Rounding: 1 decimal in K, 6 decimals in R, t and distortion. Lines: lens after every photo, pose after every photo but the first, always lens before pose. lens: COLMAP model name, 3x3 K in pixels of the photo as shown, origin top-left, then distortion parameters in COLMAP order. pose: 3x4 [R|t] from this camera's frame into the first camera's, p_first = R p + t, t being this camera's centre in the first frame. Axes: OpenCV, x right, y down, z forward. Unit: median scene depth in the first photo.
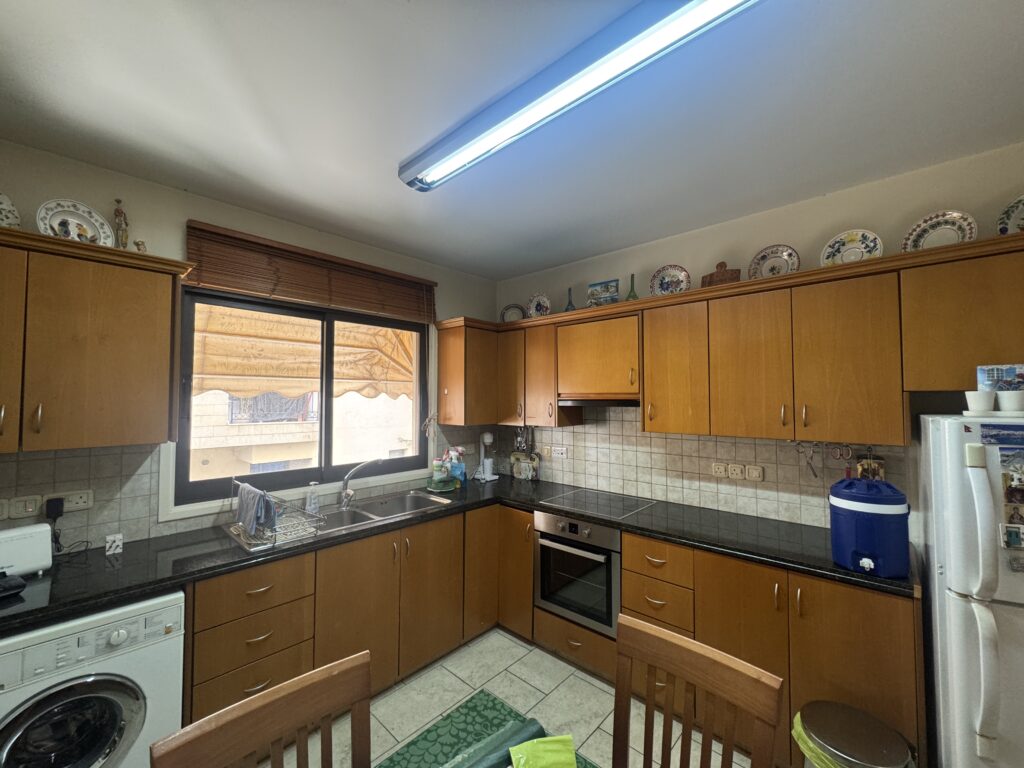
lens RADIAL K [[411.4, 0, 511.9], [0, 411.4, 385.6], [0, 0, 1]] dist [0.003044, 0.000408]
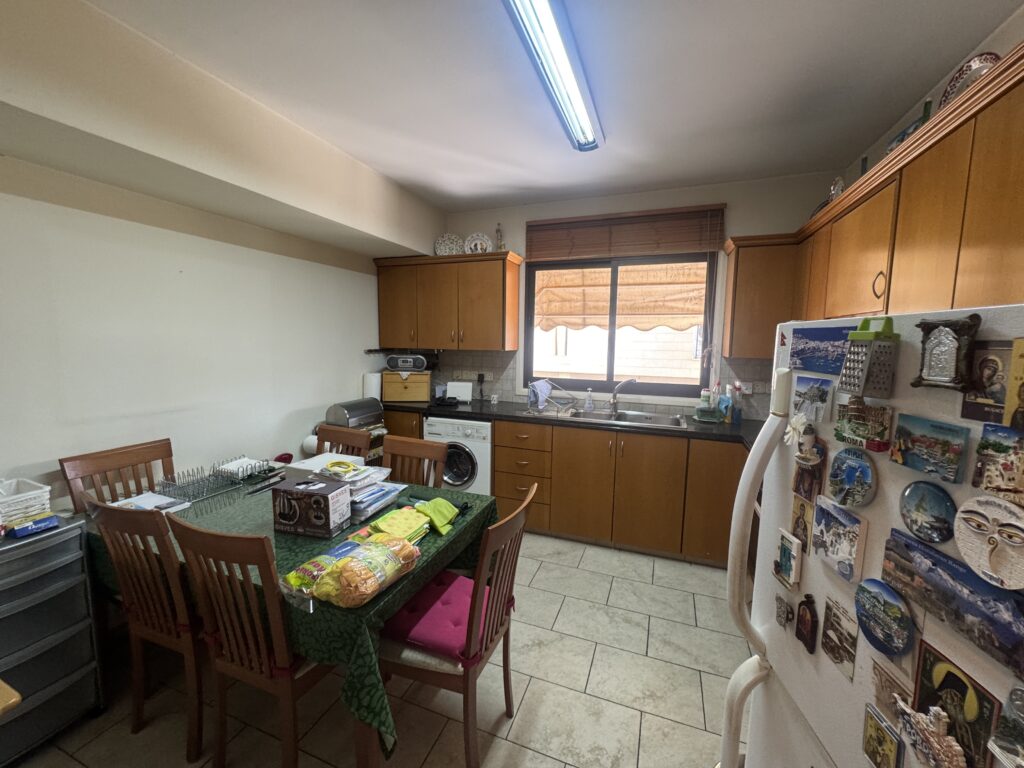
lens RADIAL K [[411.4, 0, 508.4], [0, 411.4, 384.7], [0, 0, 1]] dist [0.003044, 0.000408]
pose [[0.368921, 0.107310, -0.923245, 0.665167], [0.016067, 0.992428, 0.121772, 0.043532], [0.929322, -0.059758, 0.364404, 0.223128]]
